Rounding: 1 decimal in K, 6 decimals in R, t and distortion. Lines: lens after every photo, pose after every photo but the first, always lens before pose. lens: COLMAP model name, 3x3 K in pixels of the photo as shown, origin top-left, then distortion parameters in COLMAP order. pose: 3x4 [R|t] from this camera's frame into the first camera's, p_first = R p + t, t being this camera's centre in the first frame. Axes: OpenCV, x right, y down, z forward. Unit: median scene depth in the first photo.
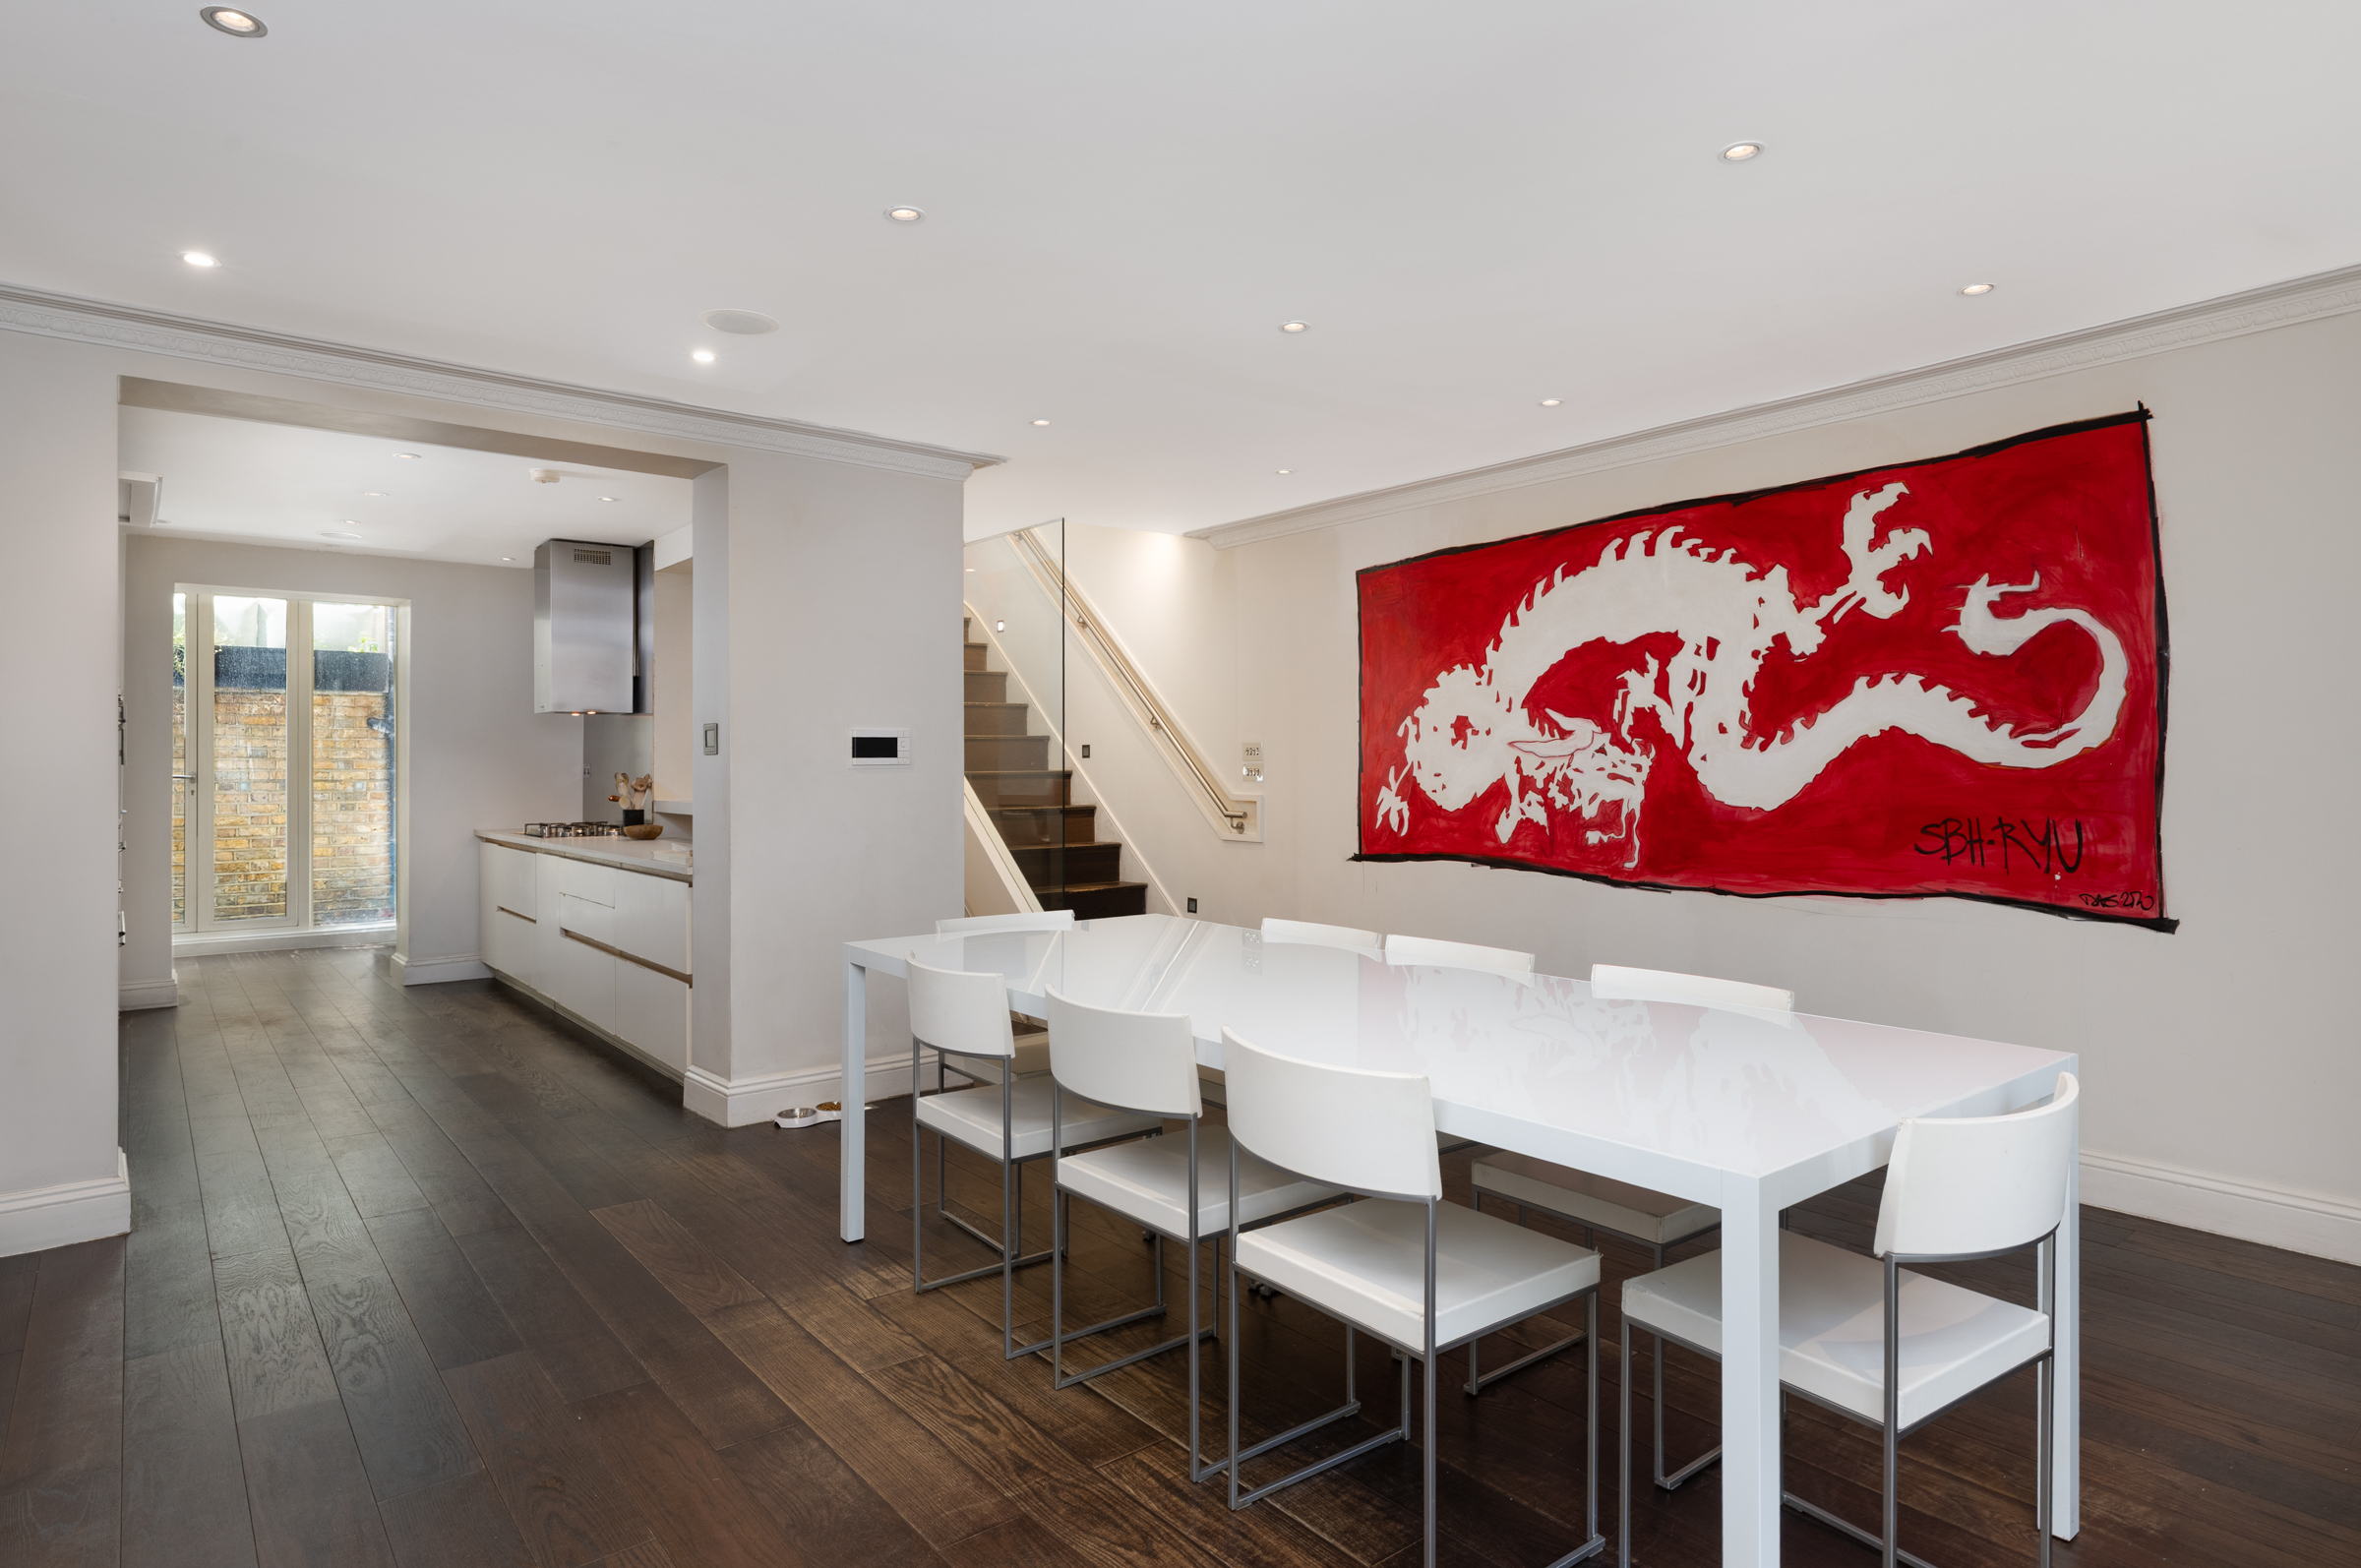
lens RADIAL K [[1297.7, 0, 1185.4], [0, 1297.7, 771.8], [0, 0, 1]] dist [-0.000365, -0.001617]
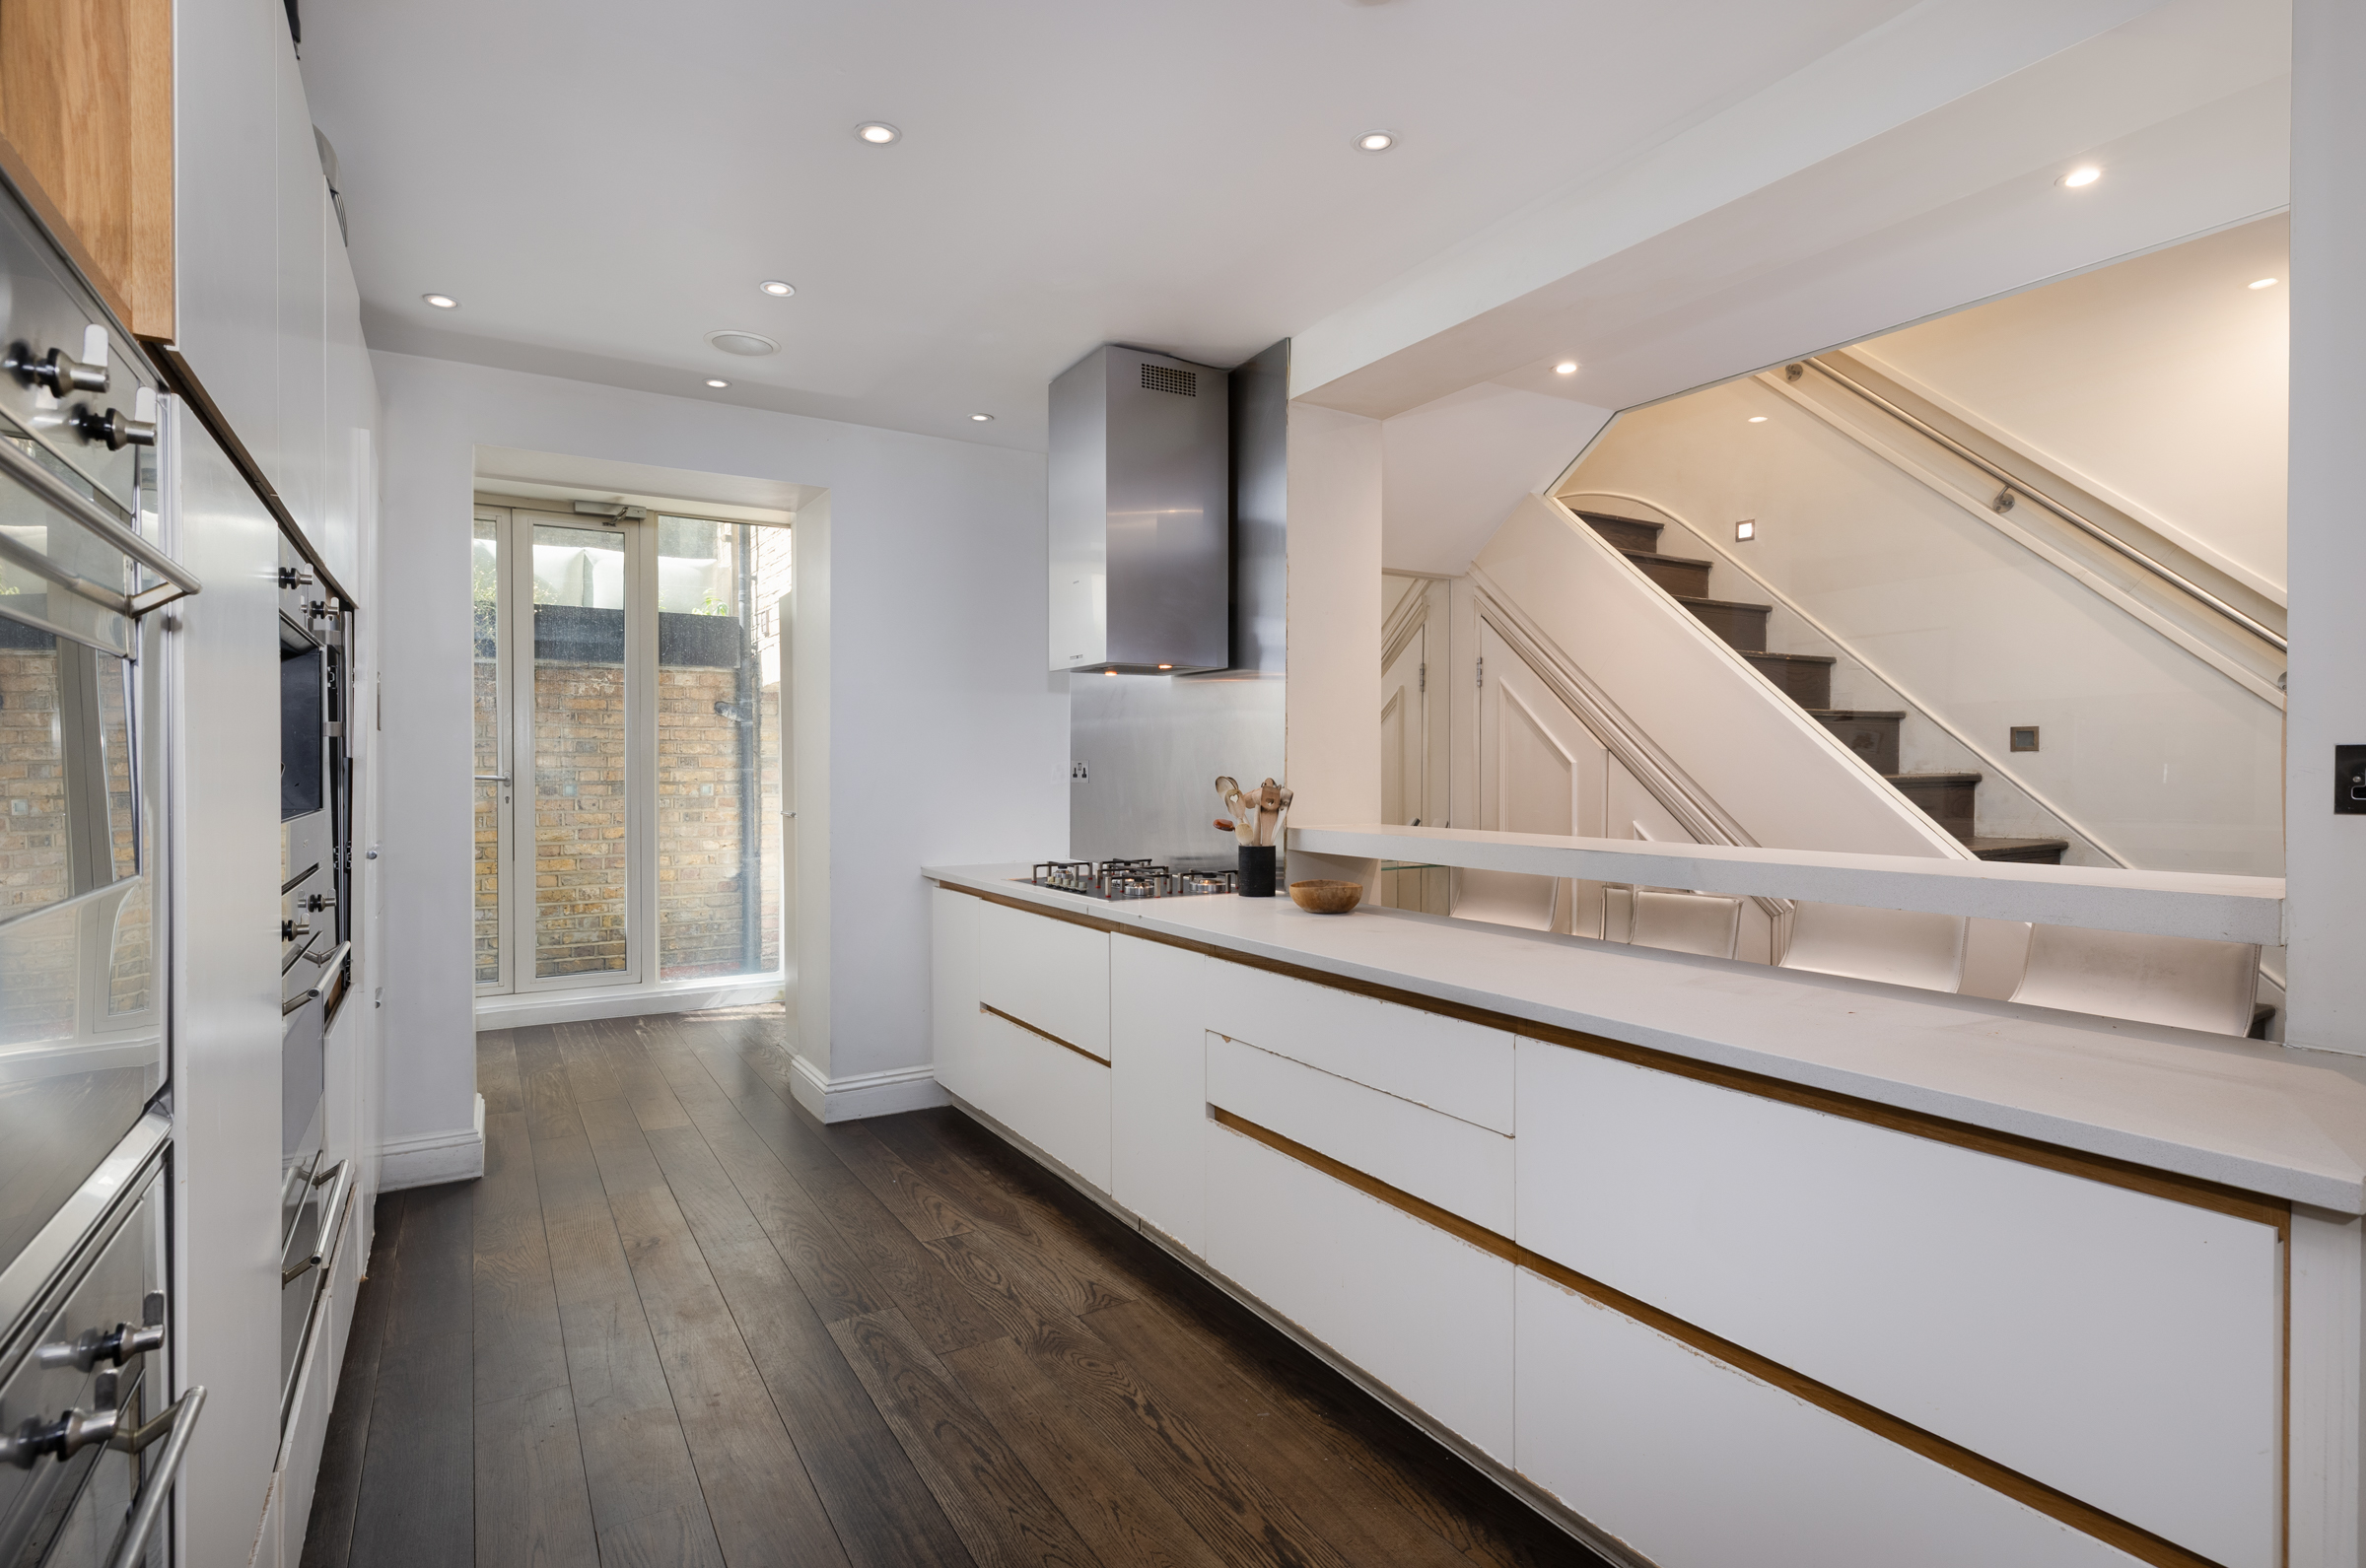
lens RADIAL K [[1180.1, 0, 1178.3], [0, 1180.1, 786.1], [0, 0, 1]] dist [0.002945, 0.000399]
pose [[0.989897, 0.004366, -0.141718, -0.269615], [-0.002486, 0.999907, 0.013440, -0.001314], [0.141763, -0.012952, 0.989816, 0.357980]]
